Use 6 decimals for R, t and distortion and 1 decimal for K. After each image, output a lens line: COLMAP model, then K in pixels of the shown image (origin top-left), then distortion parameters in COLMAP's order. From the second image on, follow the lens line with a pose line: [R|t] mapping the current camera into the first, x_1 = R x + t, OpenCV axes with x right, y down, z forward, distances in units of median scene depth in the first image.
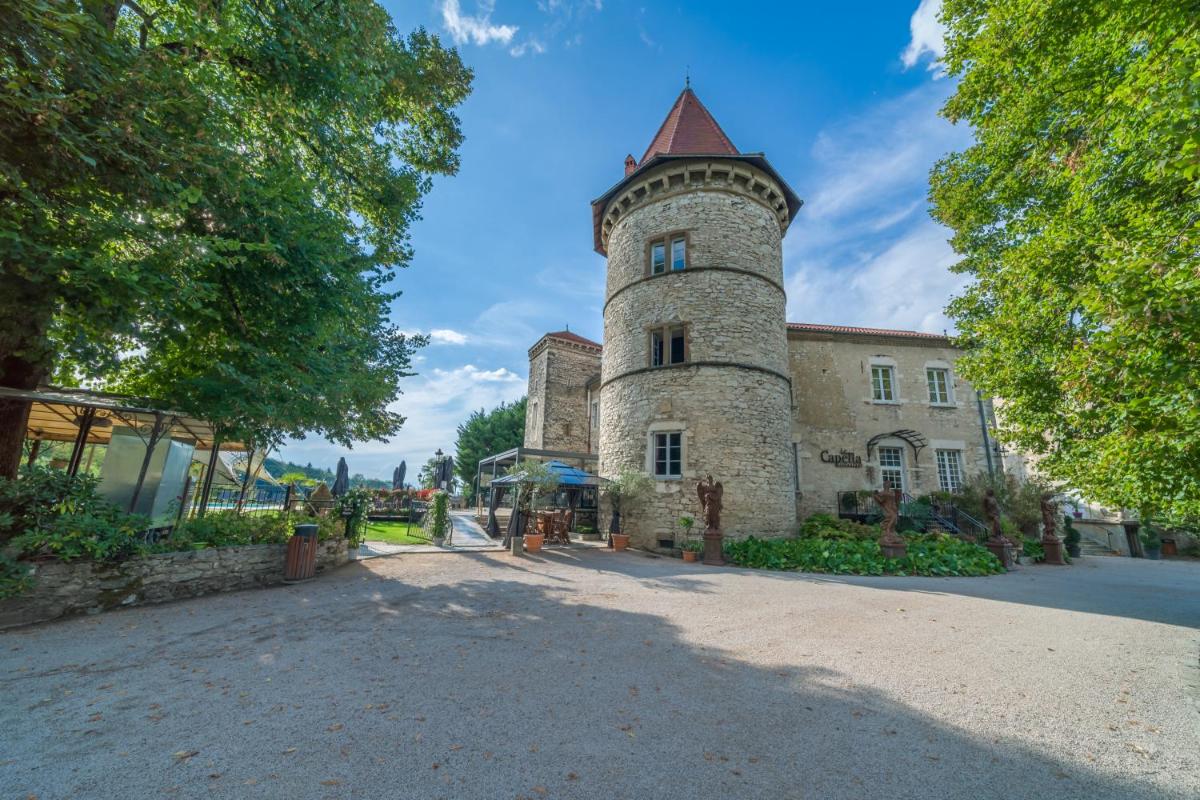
lens RADIAL K [[468.4, 0, 583.5], [0, 468.4, 419.2], [0, 0, 1]] dist [0.000459, 0.000131]
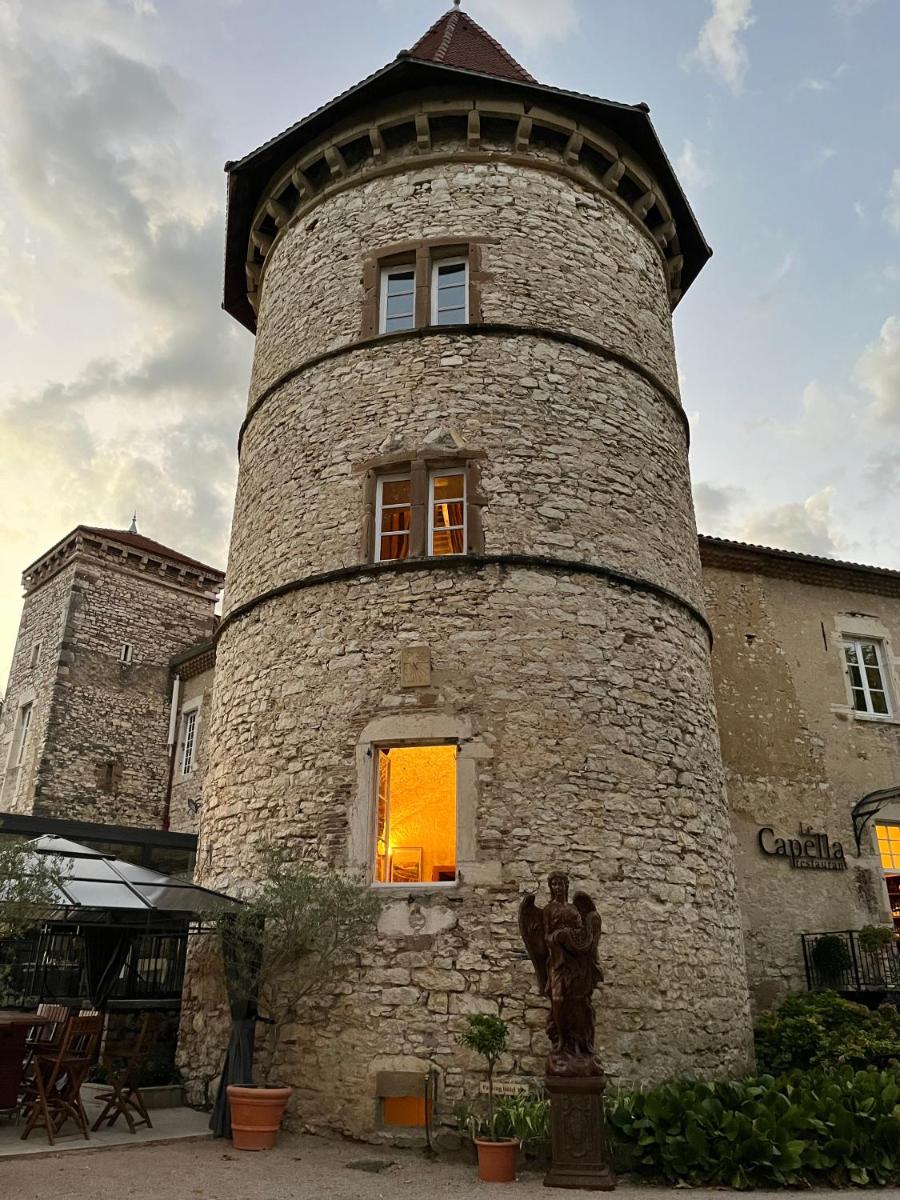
lens RADIAL K [[981.4, 0, 449.6], [0, 981.4, 584.1], [0, 0, 1]] dist [0.025287, -0.003373]
pose [[0.958496, 0.082013, 0.273057, -0.001780], [-0.024047, 0.977576, -0.209206, 0.054326], [-0.284091, 0.193957, 0.938974, 0.271640]]
